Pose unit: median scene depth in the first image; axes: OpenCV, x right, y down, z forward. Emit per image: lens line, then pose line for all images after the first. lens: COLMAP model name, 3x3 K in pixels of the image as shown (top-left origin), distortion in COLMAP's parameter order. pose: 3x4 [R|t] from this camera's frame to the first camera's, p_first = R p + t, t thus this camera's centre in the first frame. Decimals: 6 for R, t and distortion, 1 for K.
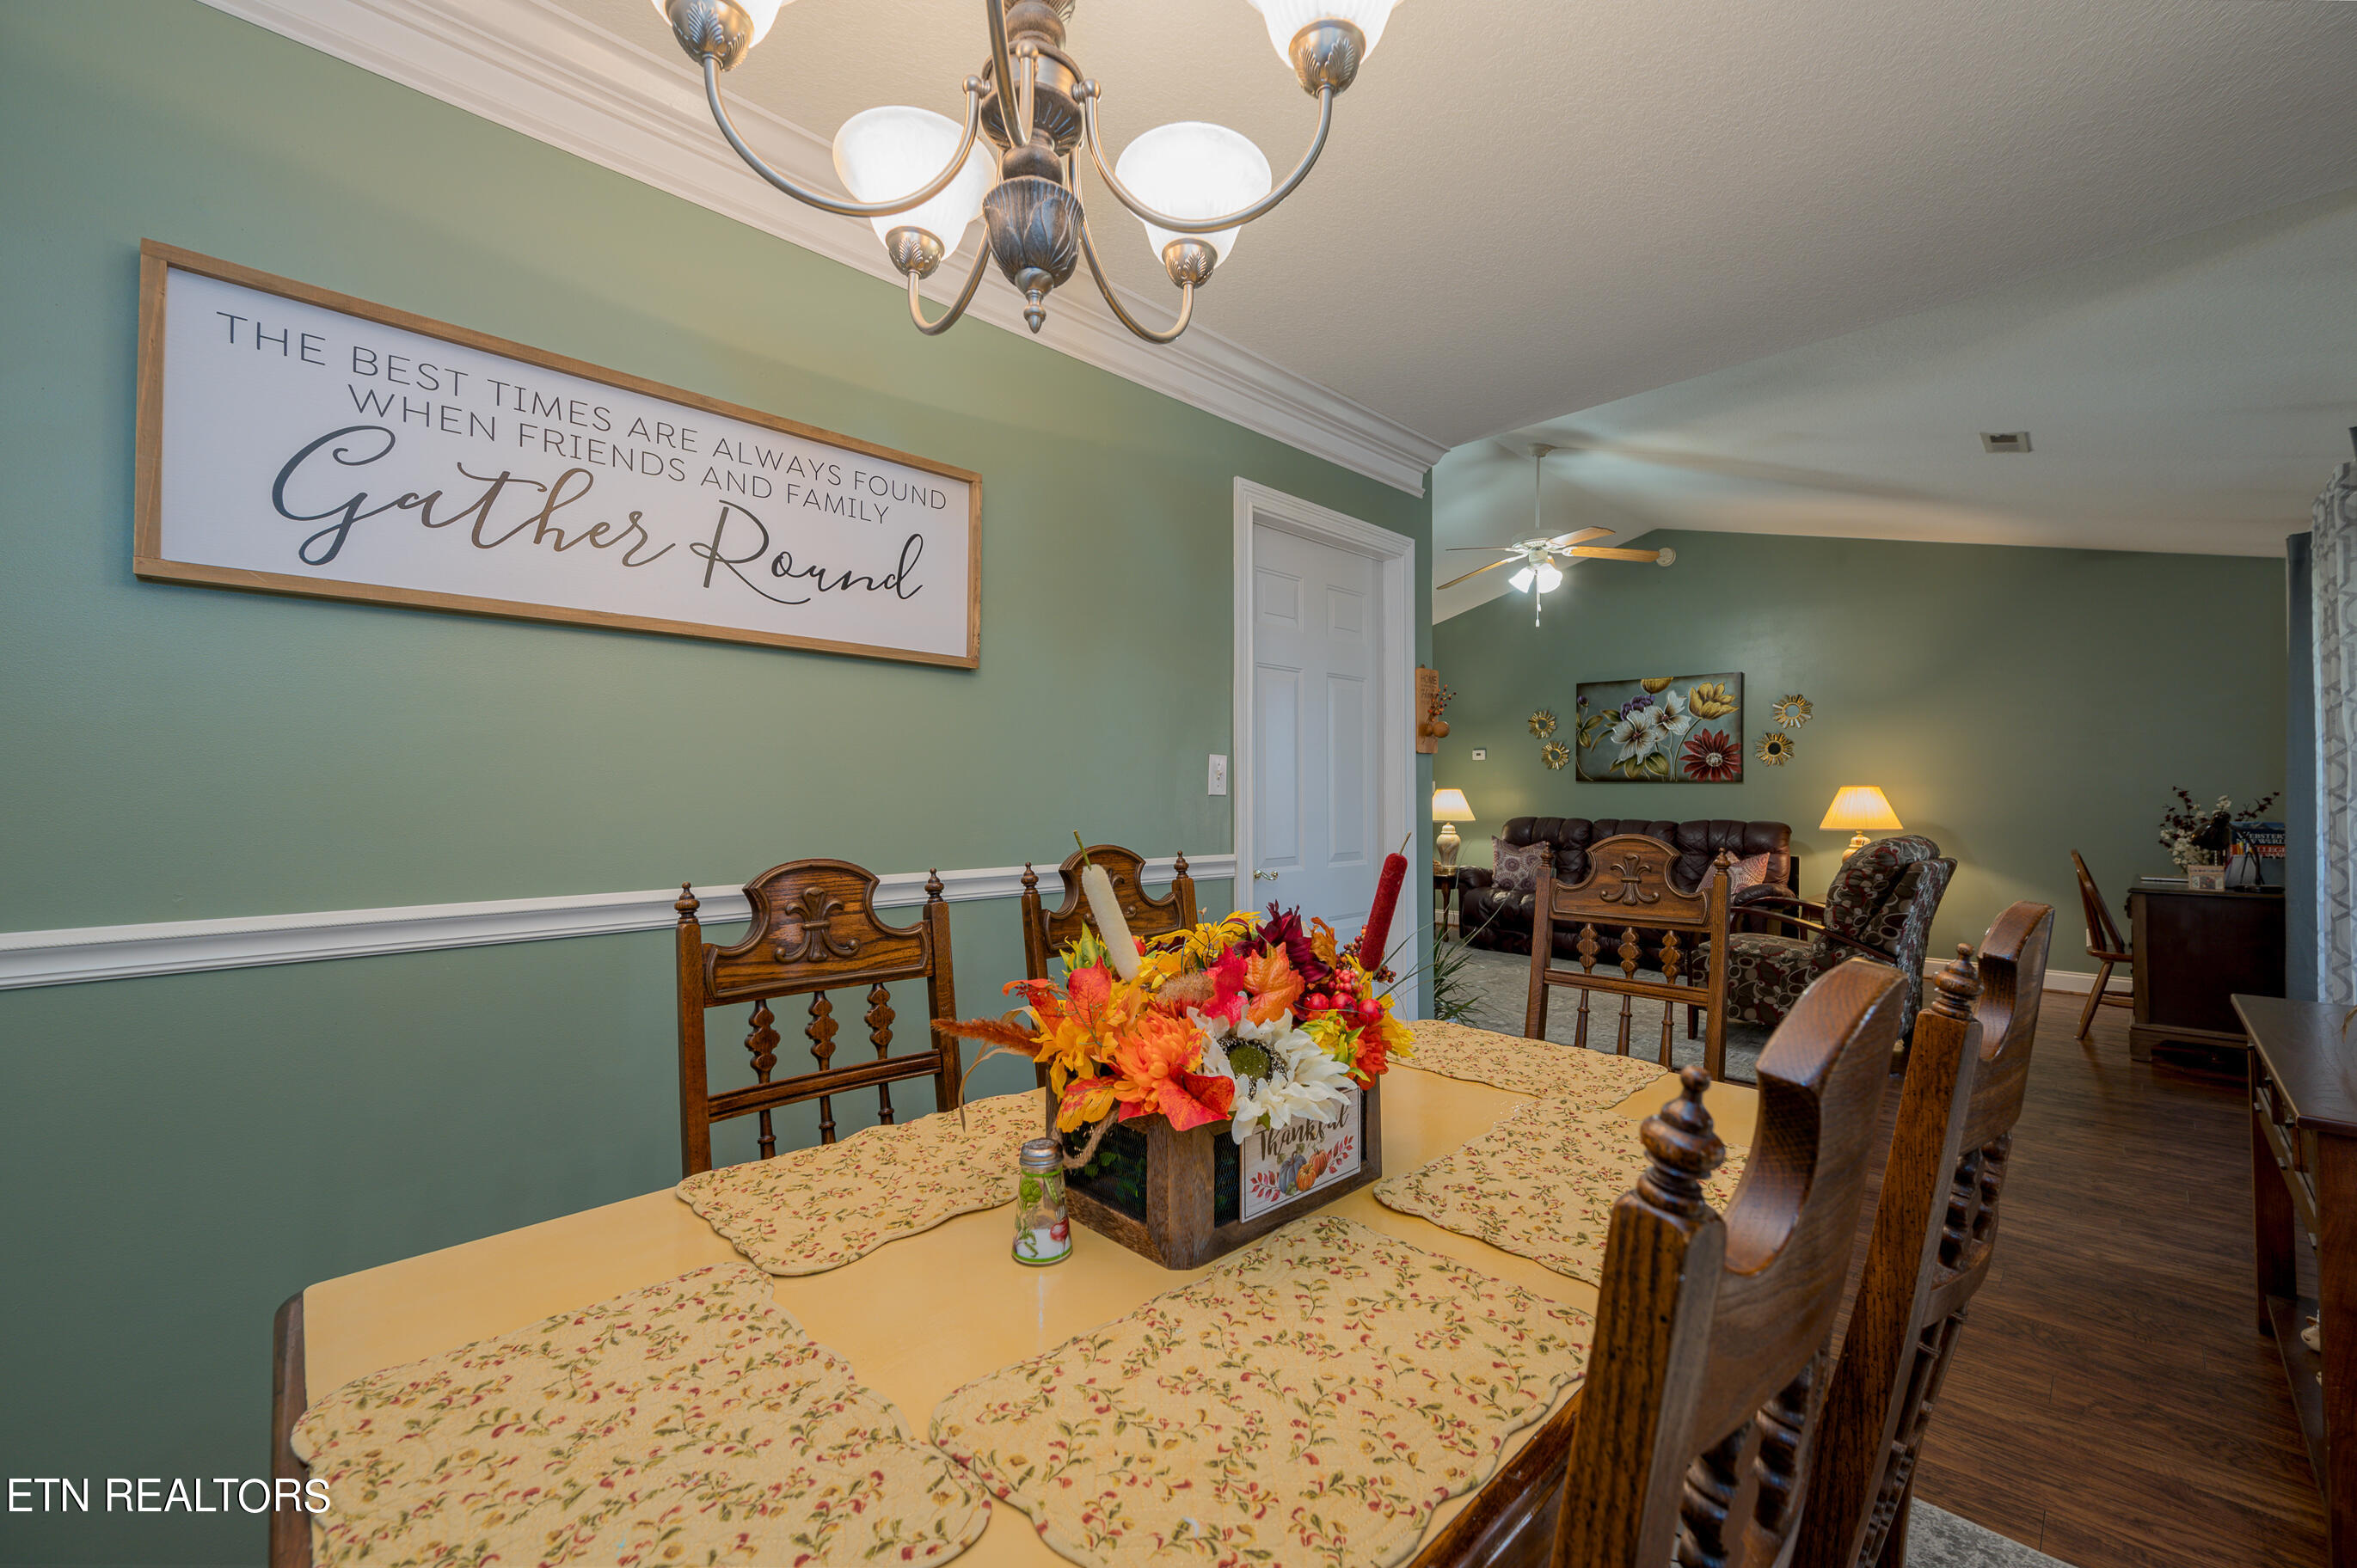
lens RADIAL K [[951.9, 0, 1175.2], [0, 951.9, 752.4], [0, 0, 1]] dist [-0.000061, -0.000169]
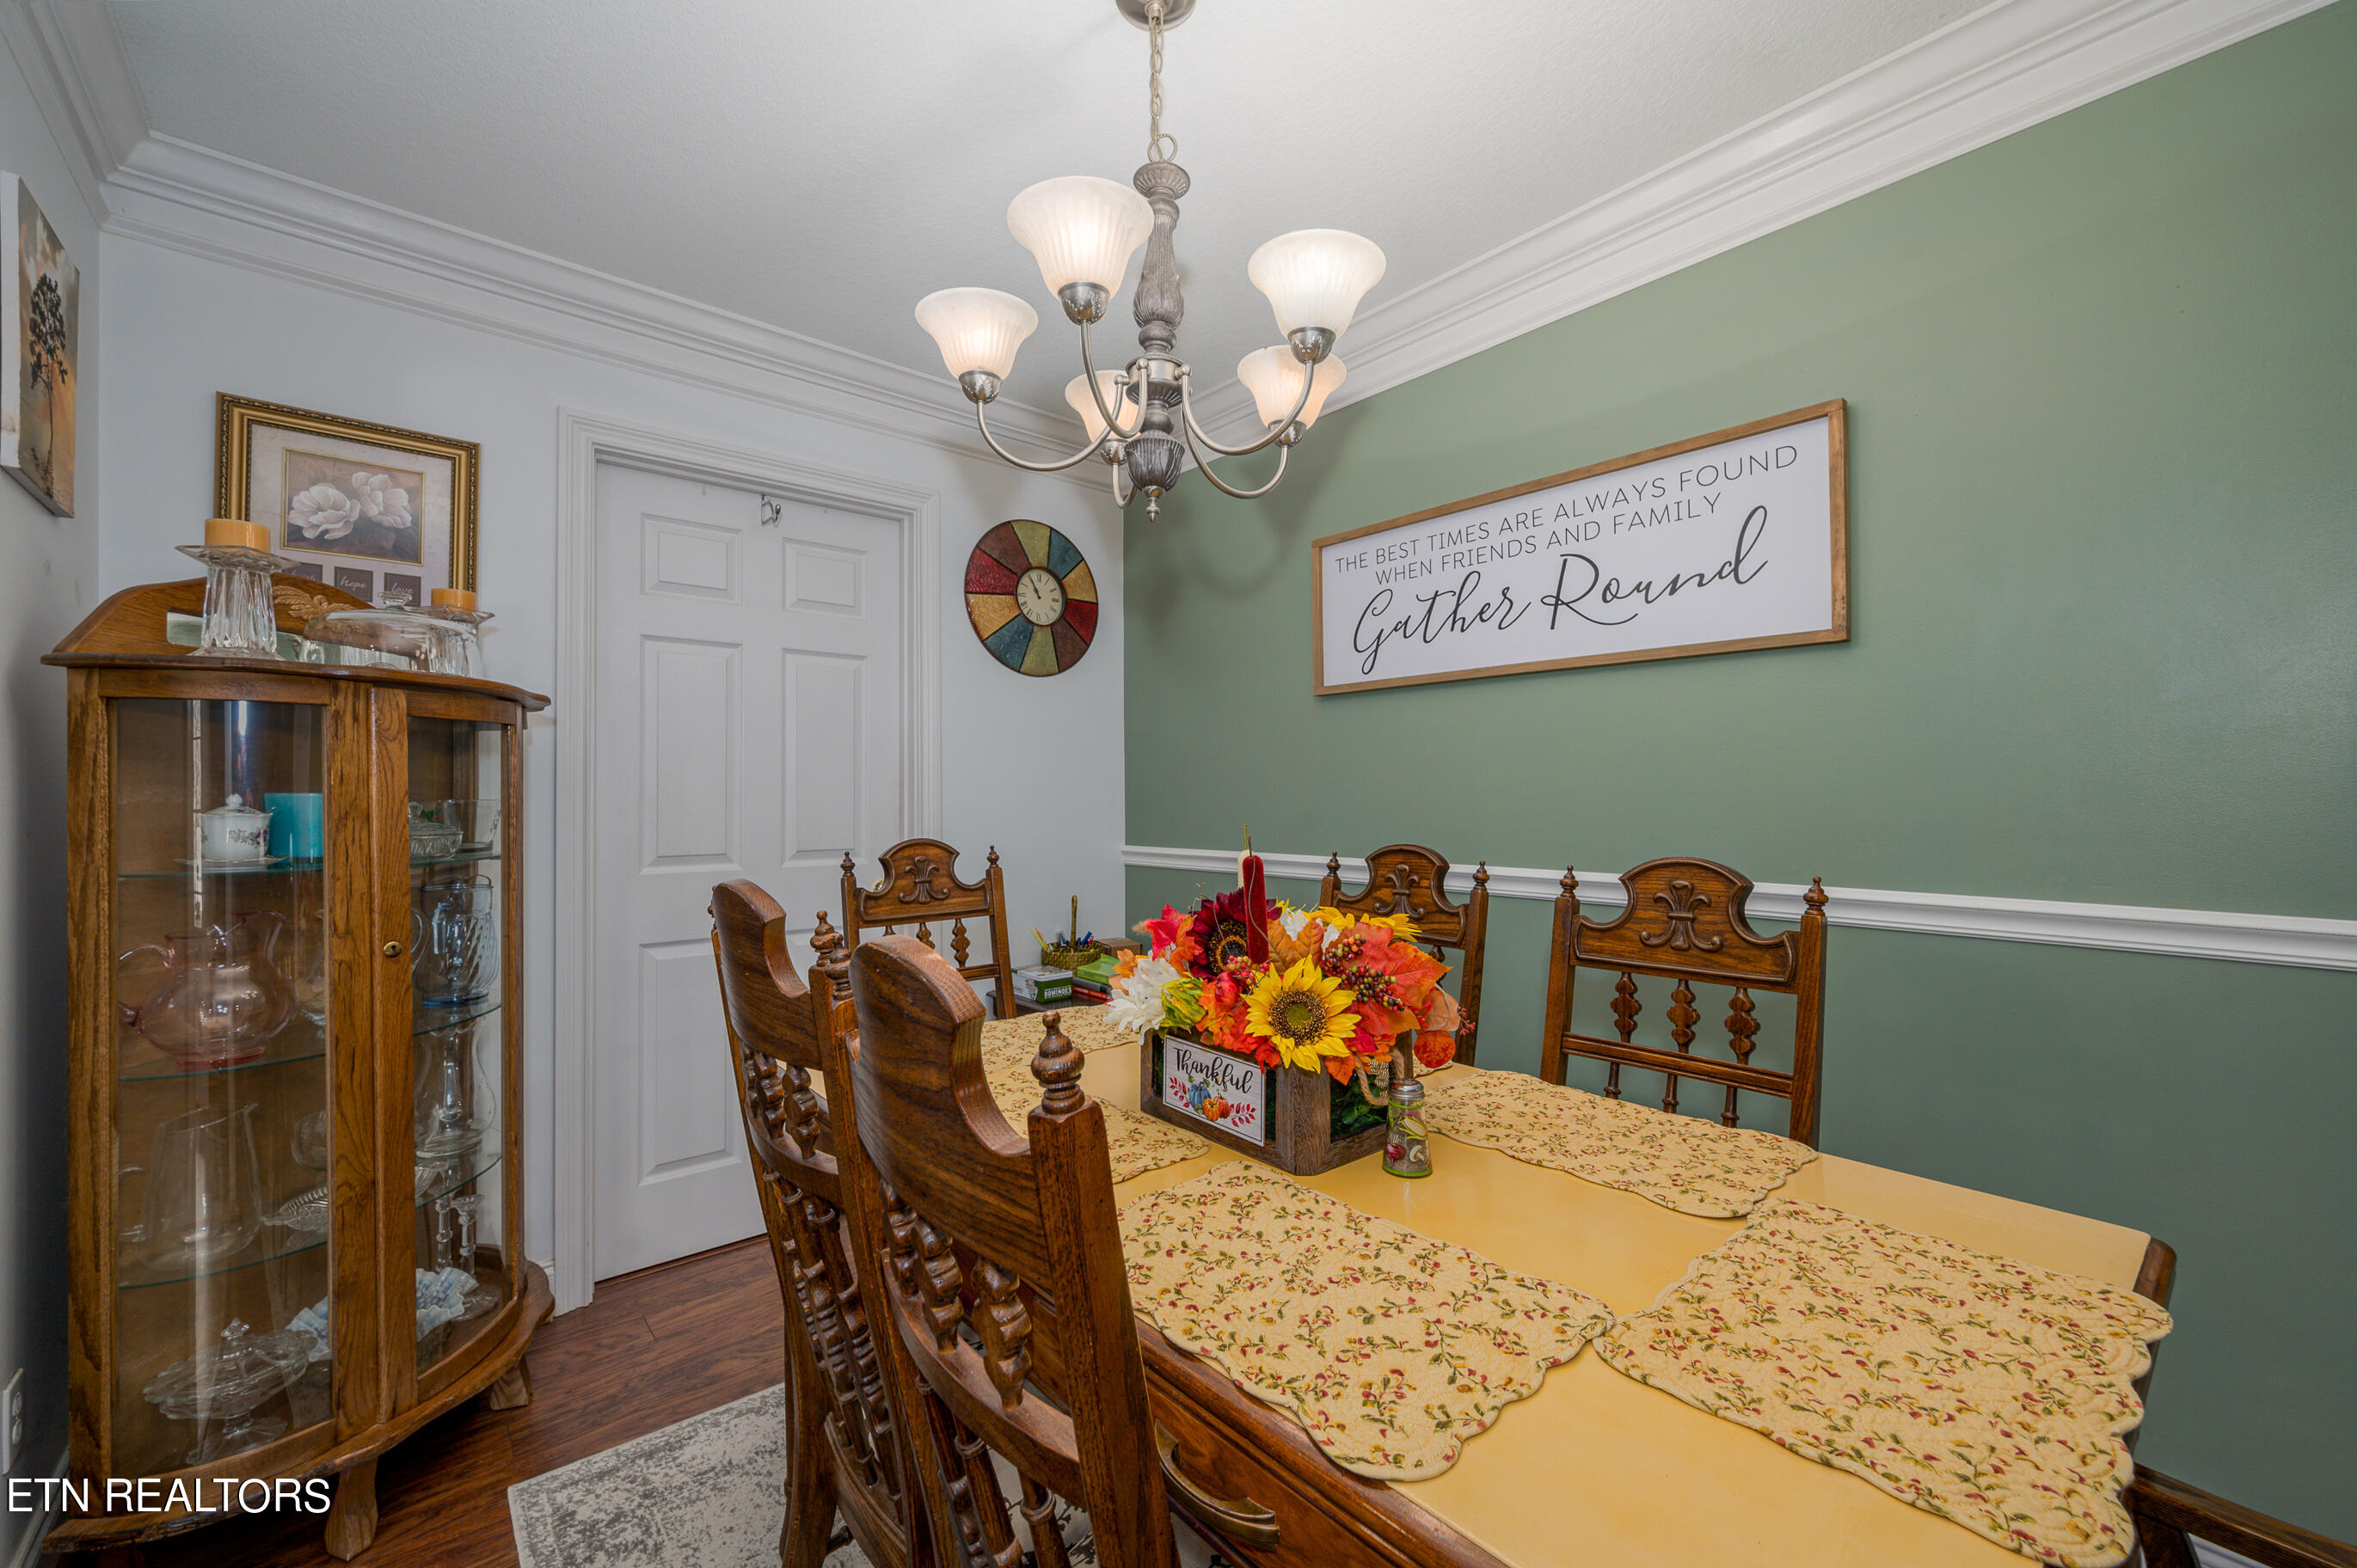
lens RADIAL K [[940.2, 0, 1206.0], [0, 940.2, 789.0], [0, 0, 1]] dist [-0.002376, -0.000211]
pose [[-0.058781, 0.004779, -0.998259, 0.715378], [0.058373, 0.998294, 0.001342, 0.007661], [0.996563, -0.058193, -0.058960, 0.561928]]
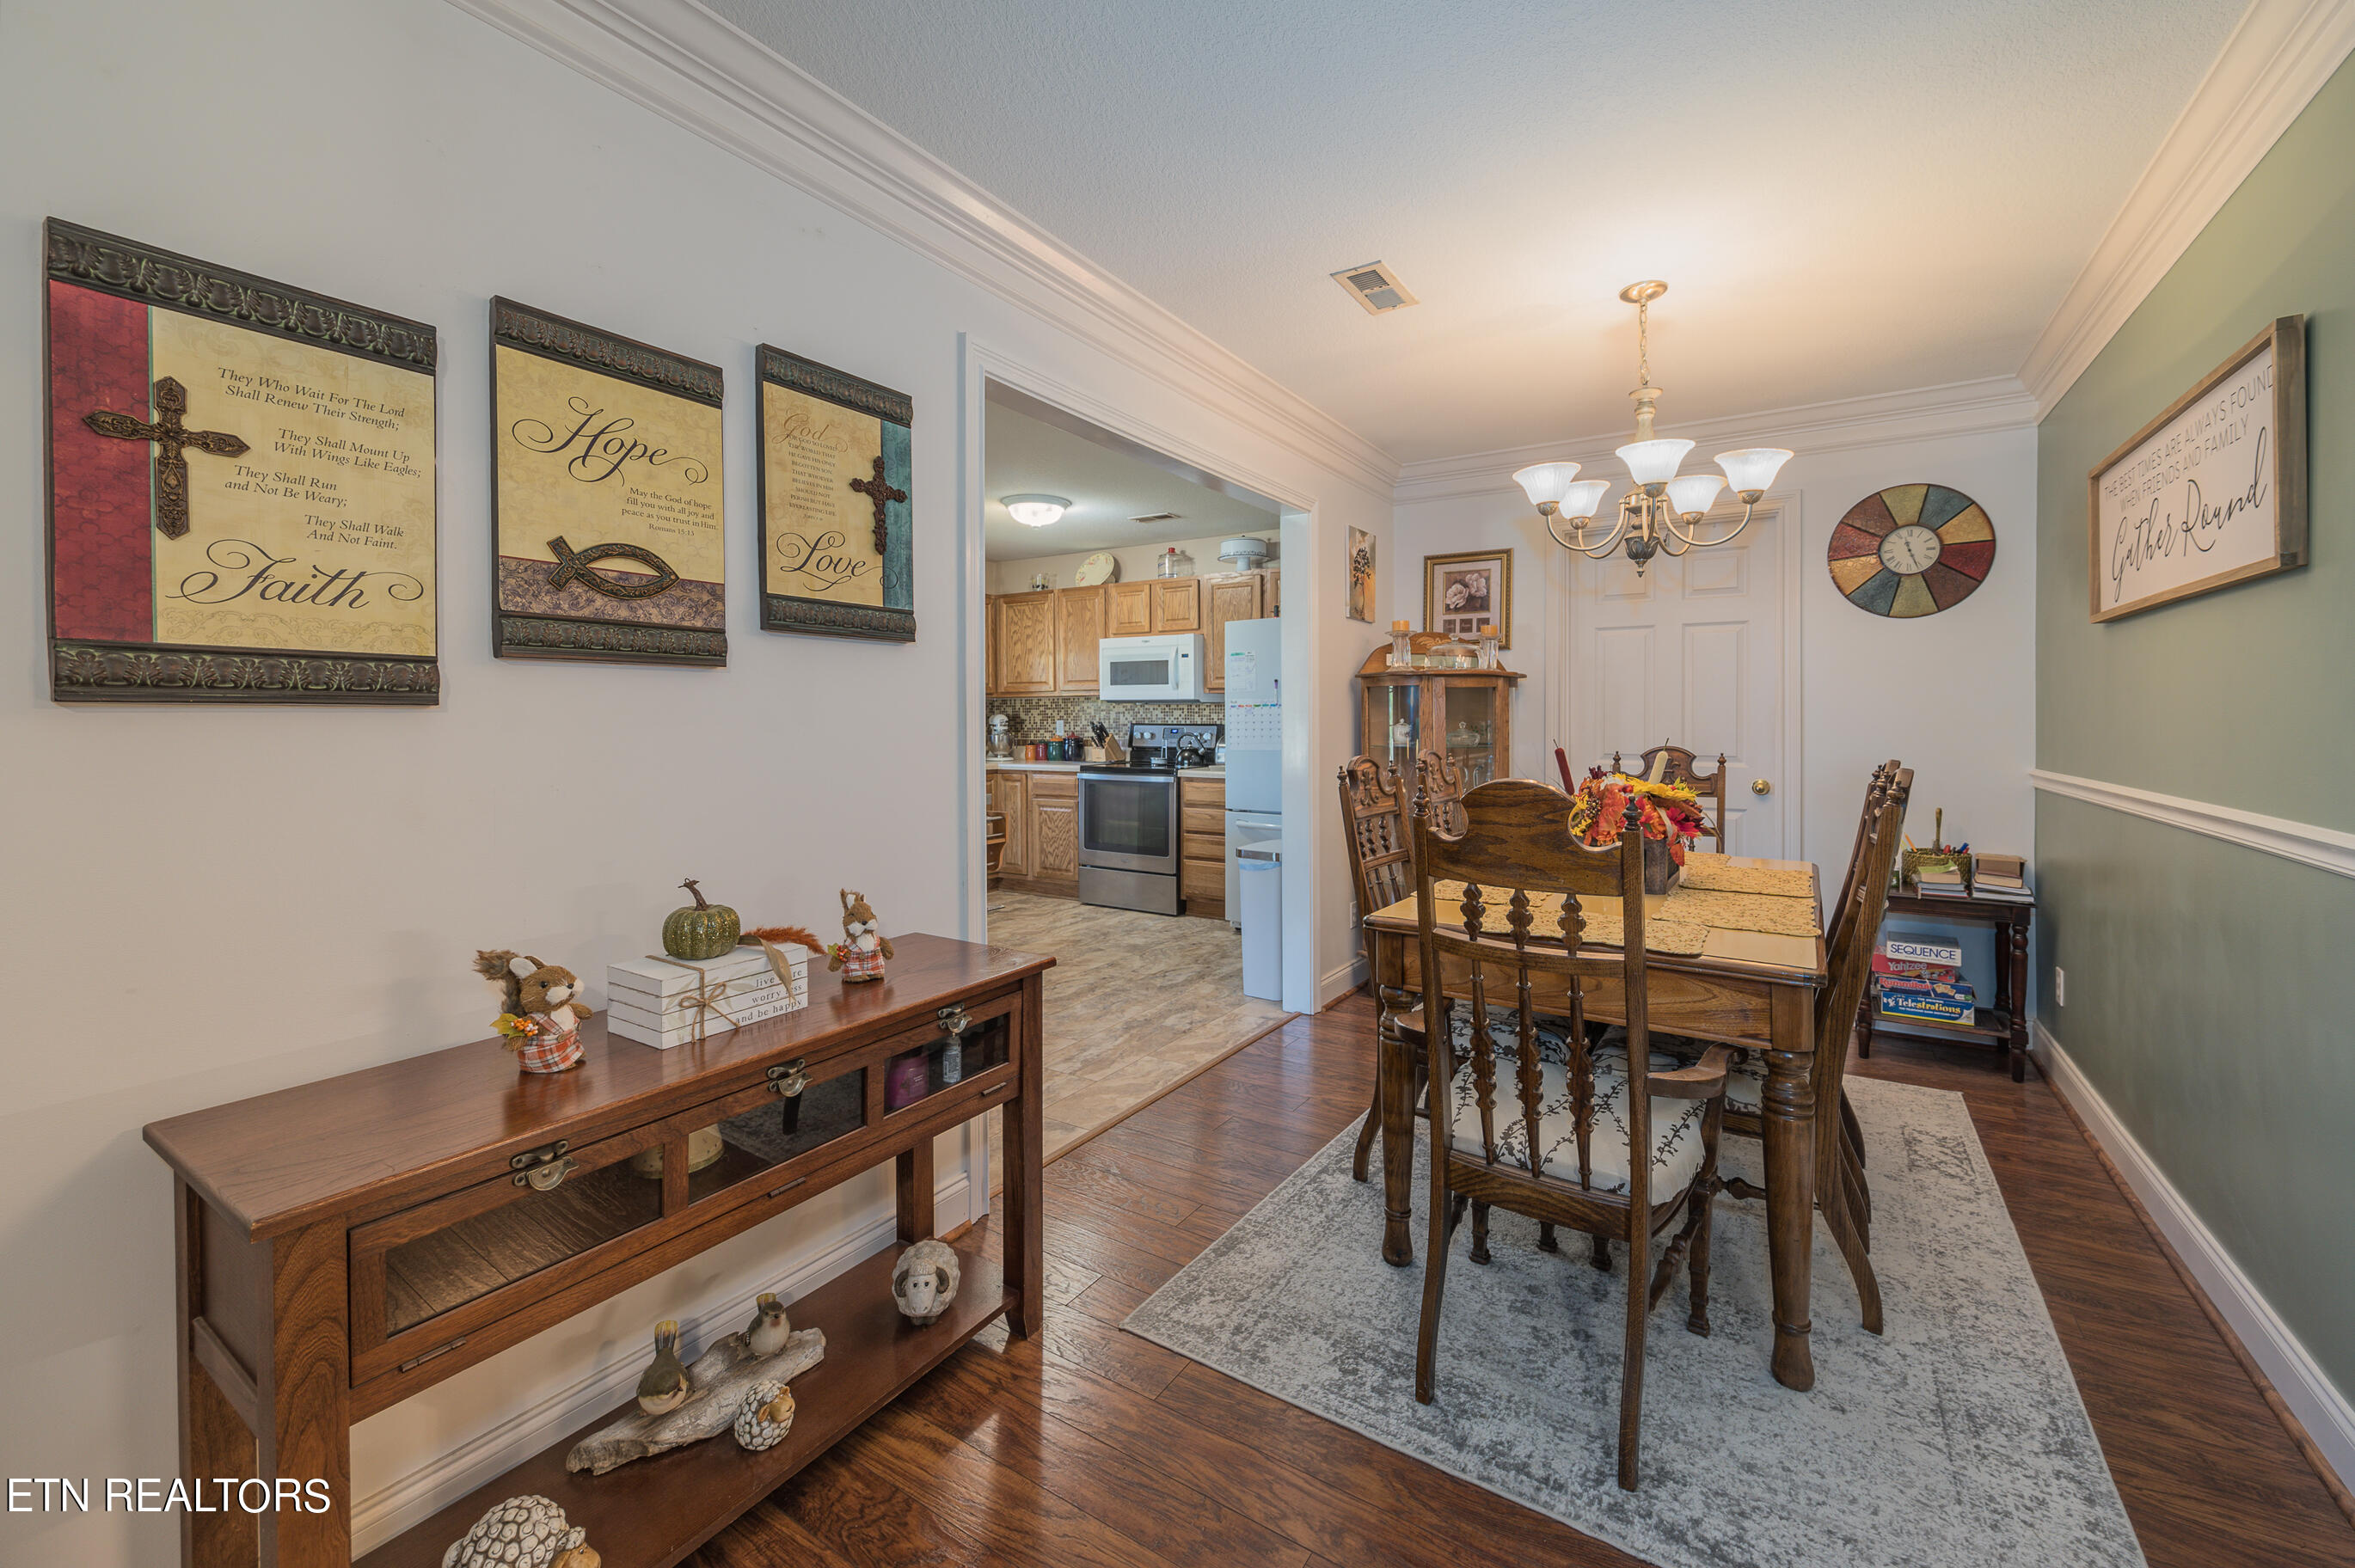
lens RADIAL K [[946.8, 0, 1168.9], [0, 946.8, 724.7], [0, 0, 1]] dist [0.001156, 0.000152]
pose [[-0.977601, 0.013093, -0.210061, 0.968074], [0.022302, 0.998888, -0.041531, 0.059120], [0.209284, -0.045285, -0.976806, 1.736227]]
